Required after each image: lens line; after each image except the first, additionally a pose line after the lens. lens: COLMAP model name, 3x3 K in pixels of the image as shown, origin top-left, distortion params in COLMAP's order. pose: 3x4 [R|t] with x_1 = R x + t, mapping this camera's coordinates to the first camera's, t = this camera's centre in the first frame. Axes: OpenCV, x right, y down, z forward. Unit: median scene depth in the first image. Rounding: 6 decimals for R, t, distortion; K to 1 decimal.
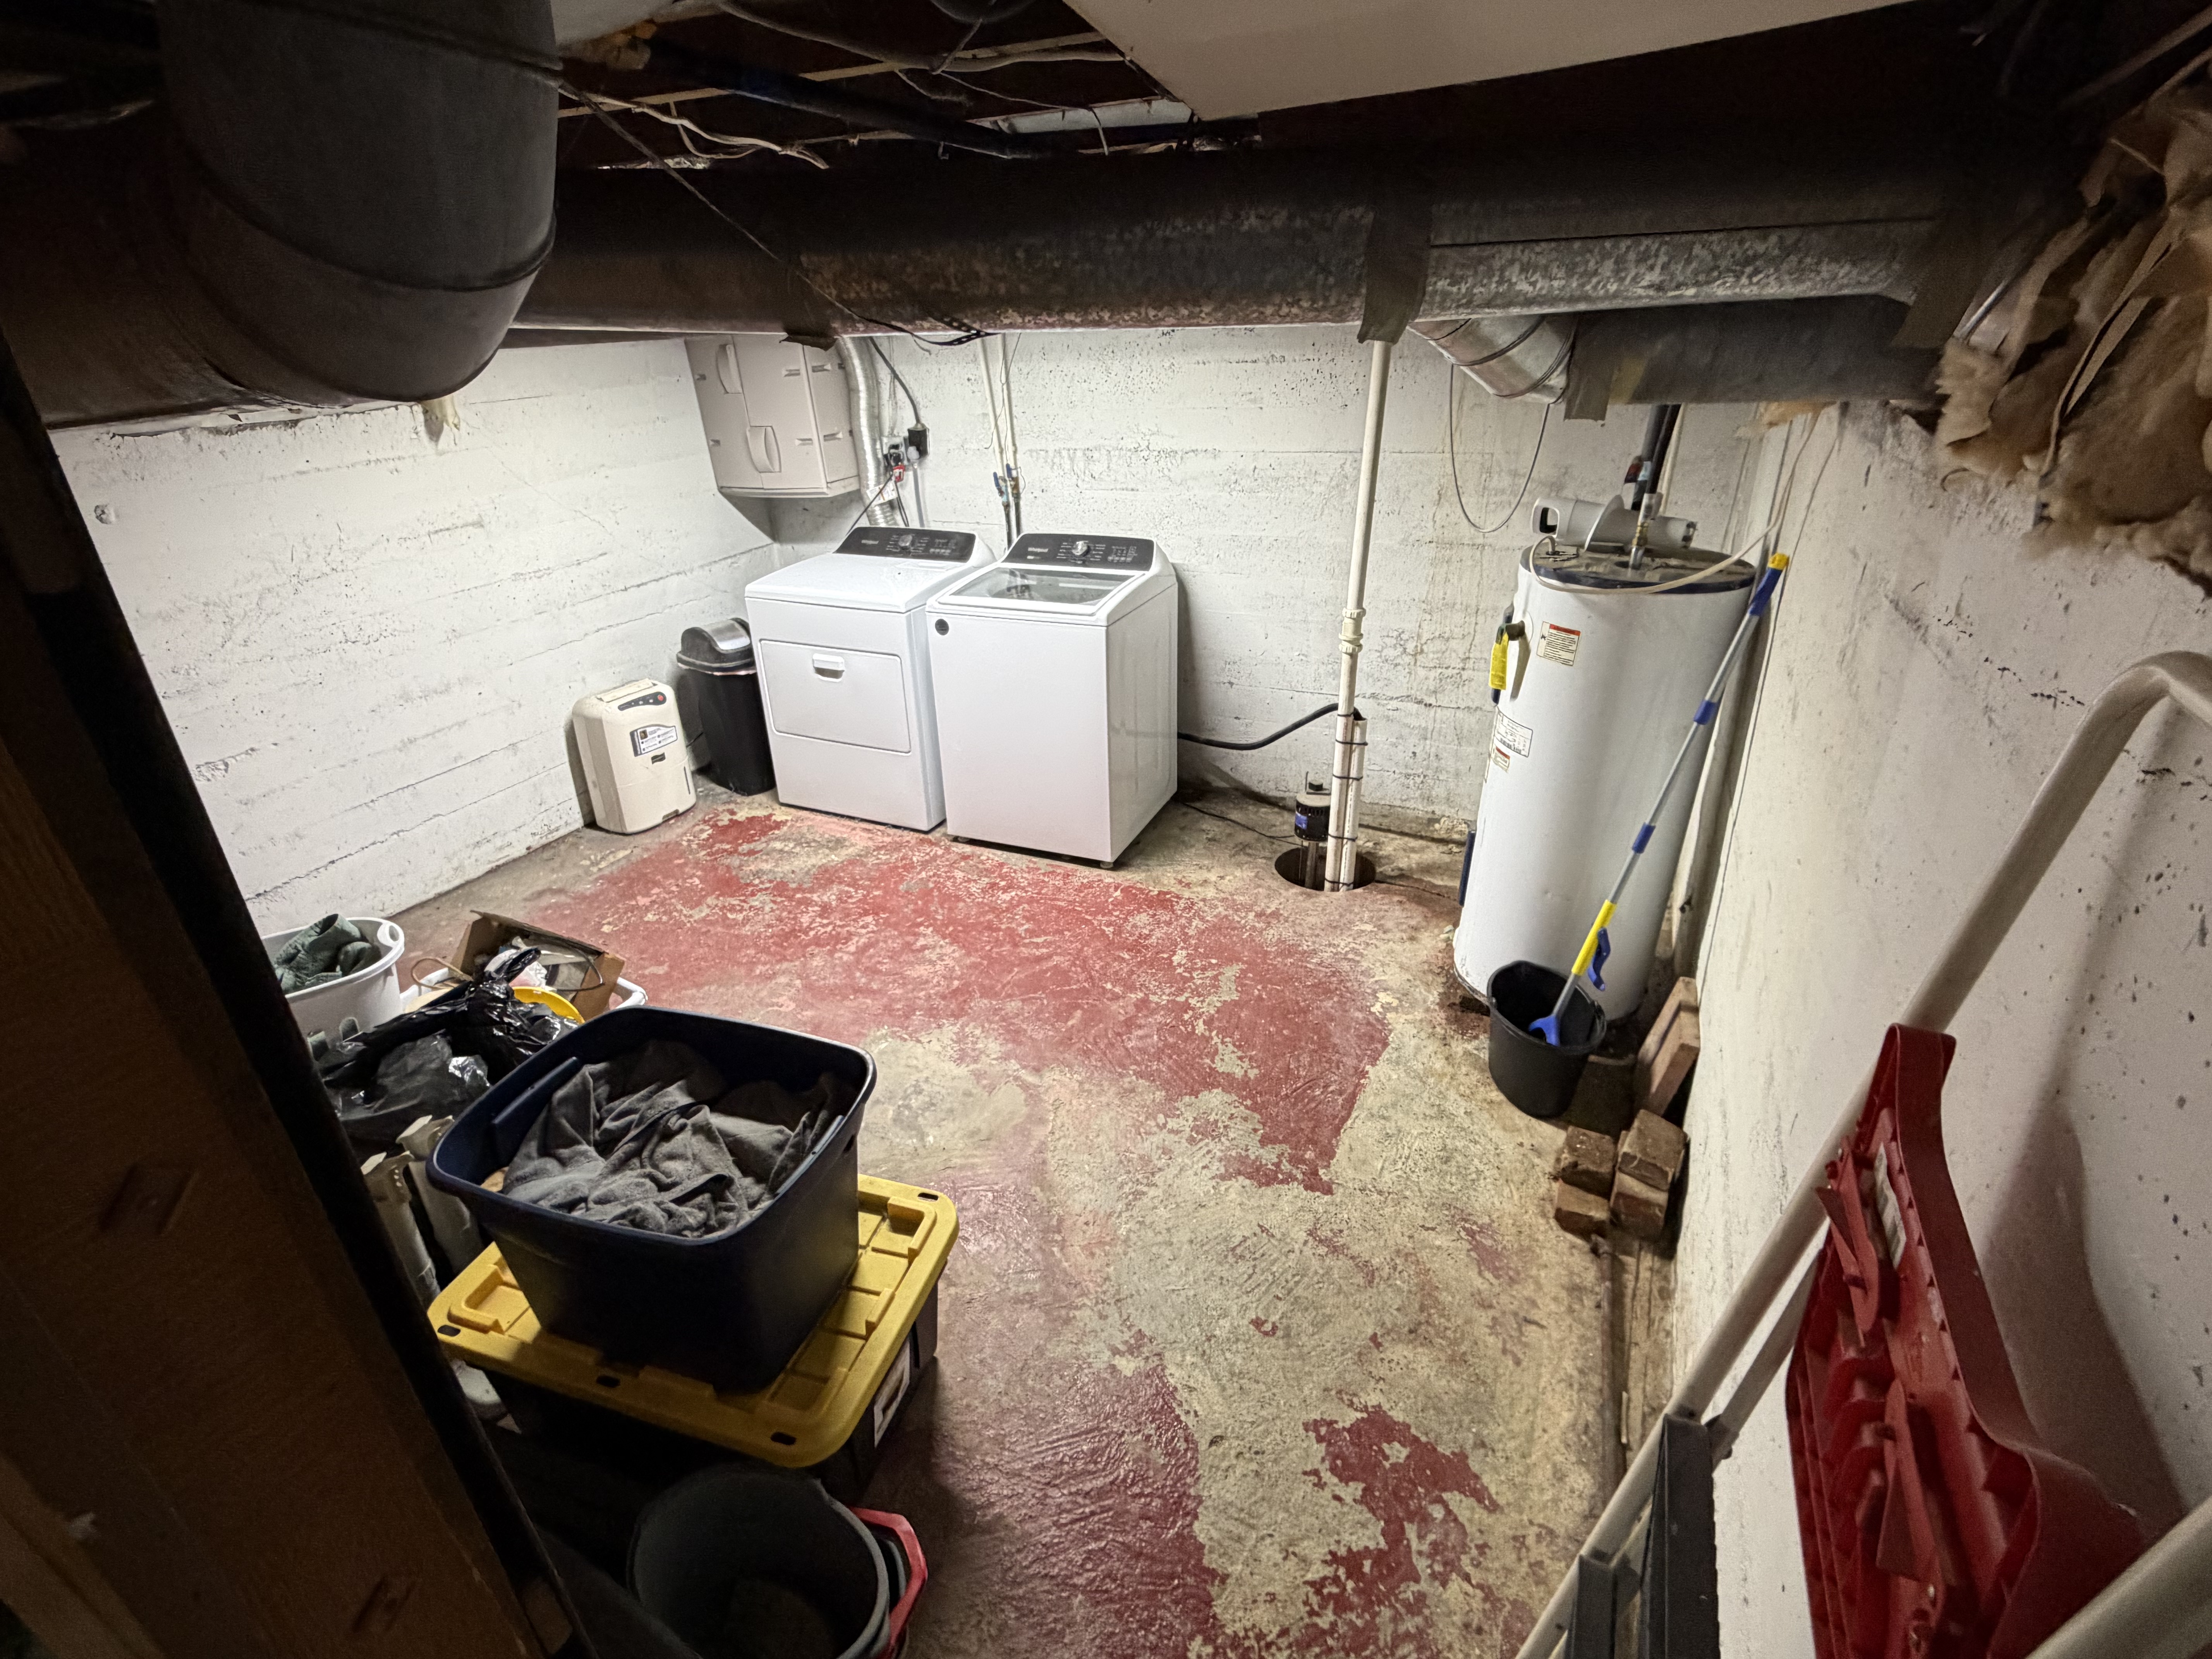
lens RADIAL K [[1040.1, 0, 1105.6], [0, 1040.1, 823.6], [0, 0, 1]] dist [-0.000145, 0.000002]
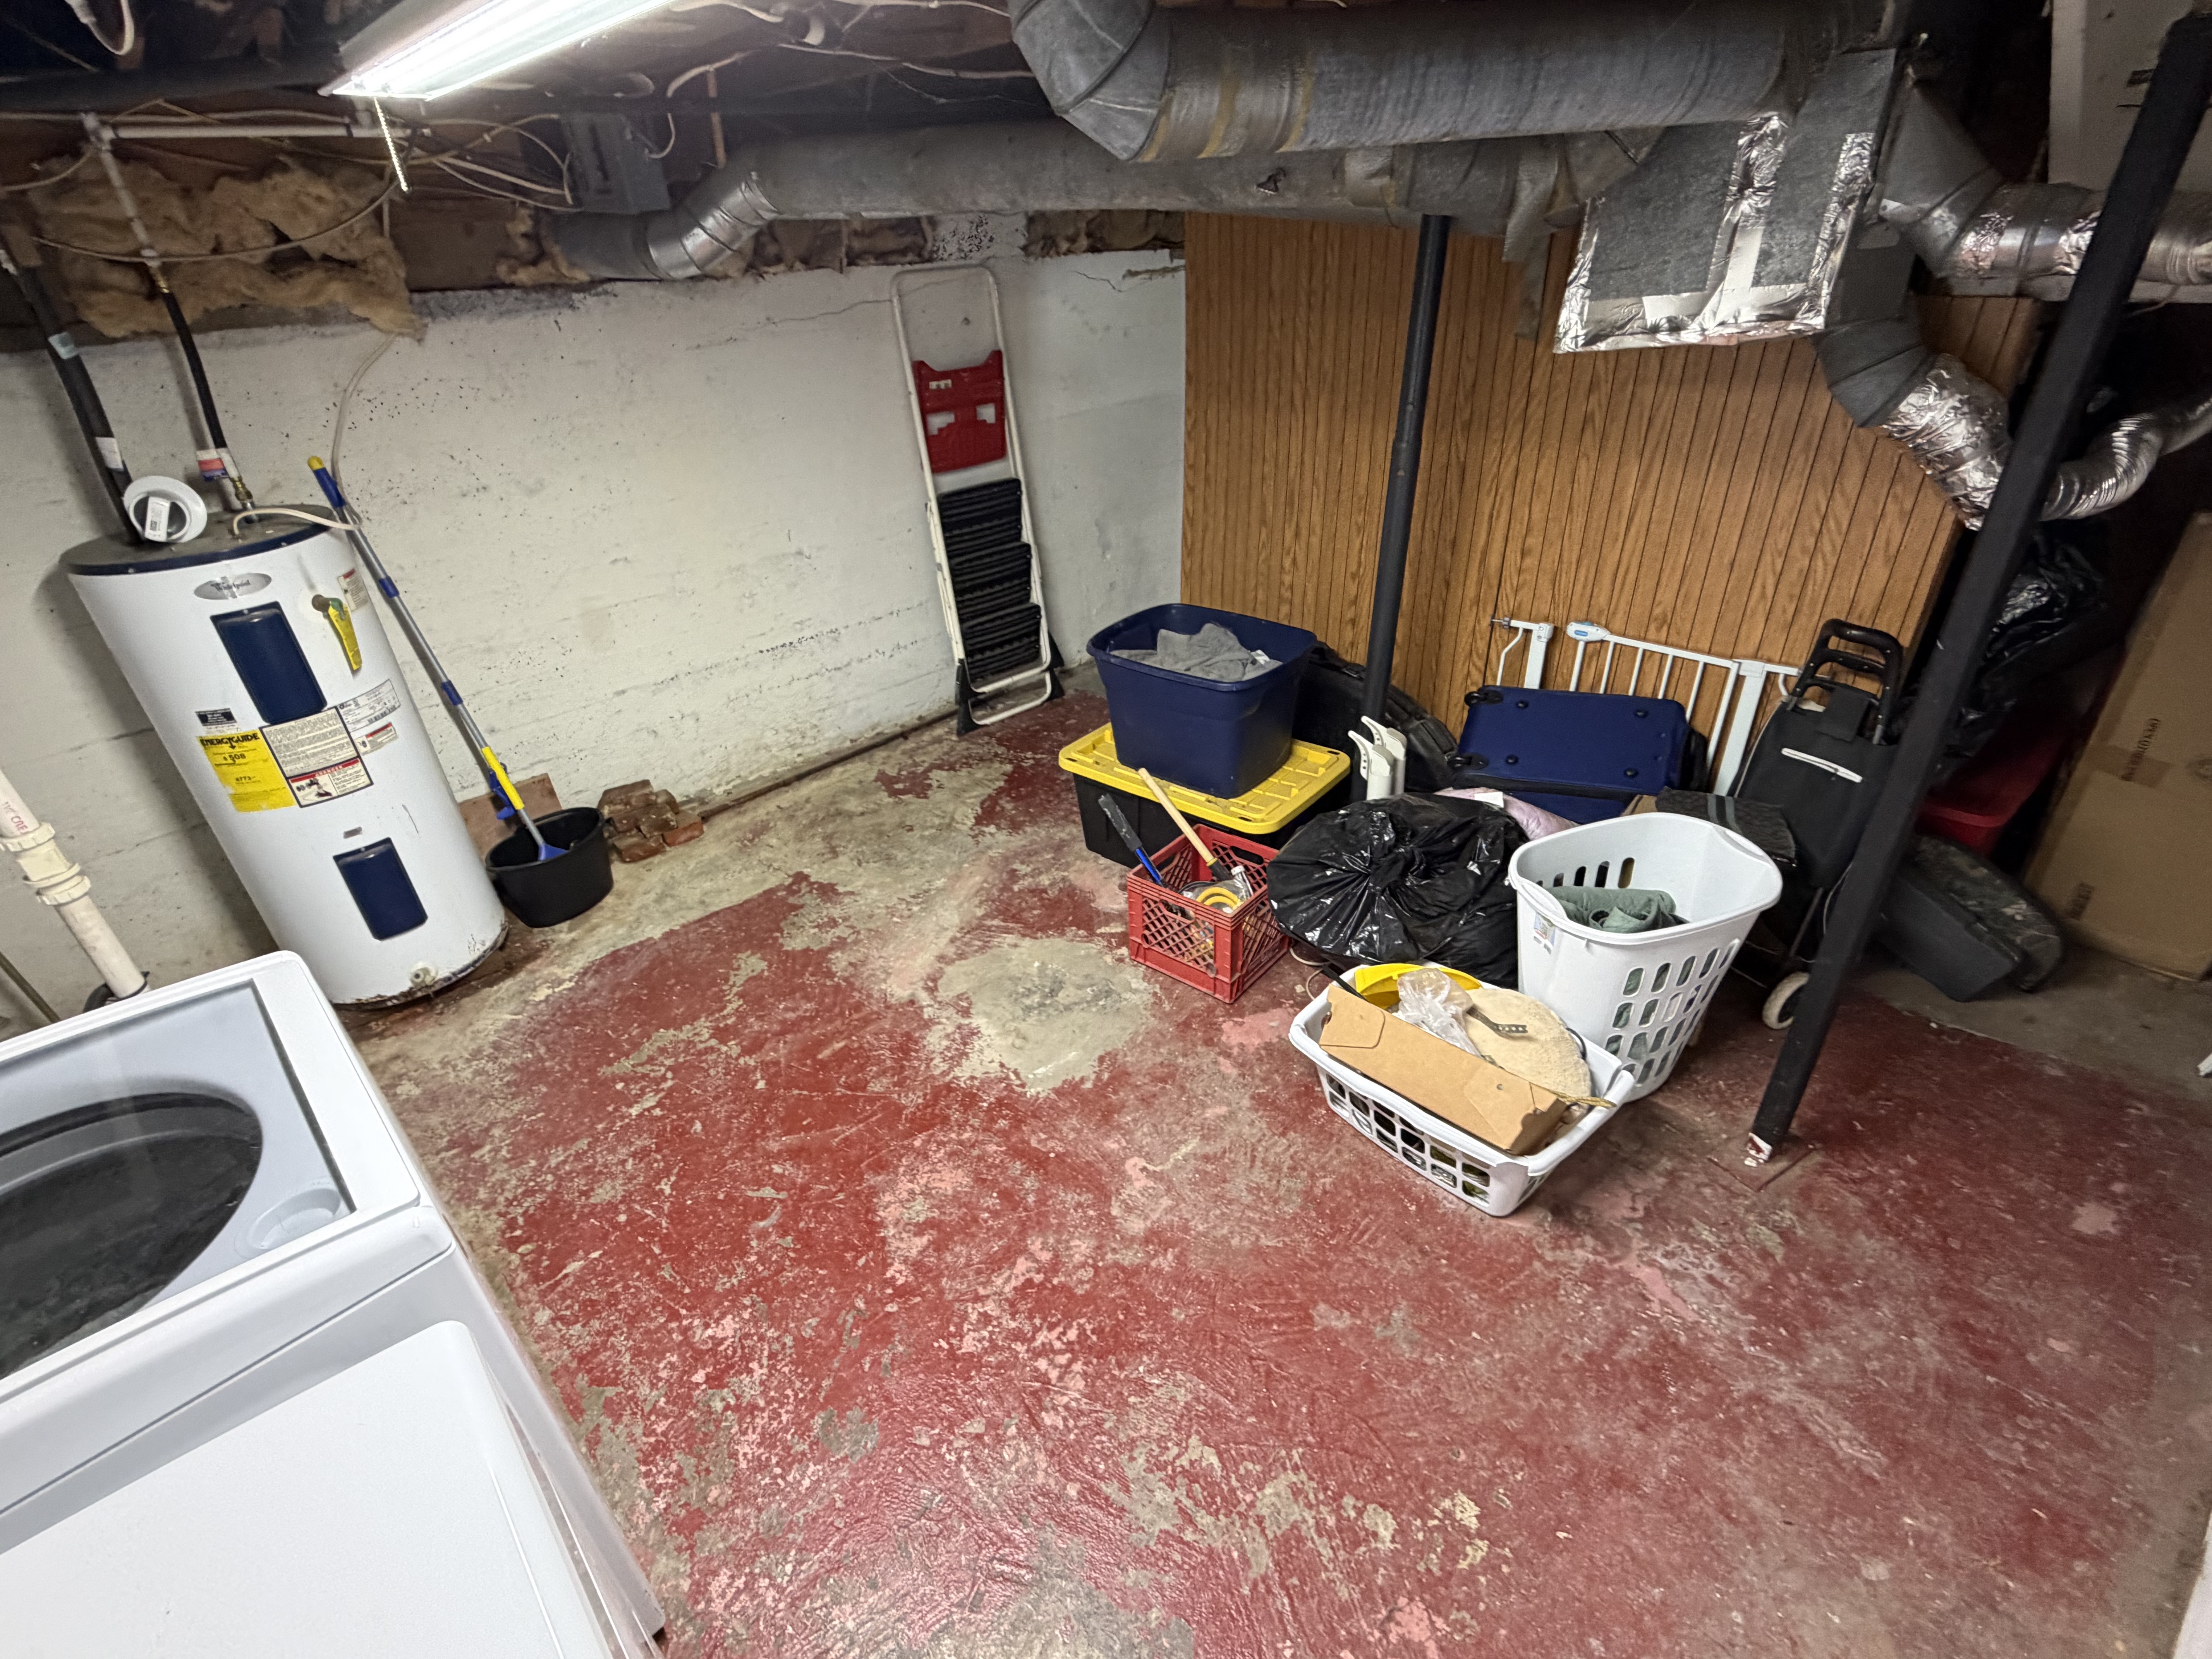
lens RADIAL K [[1040.1, 0, 1107.7], [0, 1040.1, 830.6], [0, 0, 1]] dist [-0.000145, 0.000002]
pose [[-0.921986, -0.140065, 0.361005, -0.570727], [0.229199, 0.554035, 0.800321, -0.601402], [-0.312106, 0.820626, -0.478709, 1.279854]]
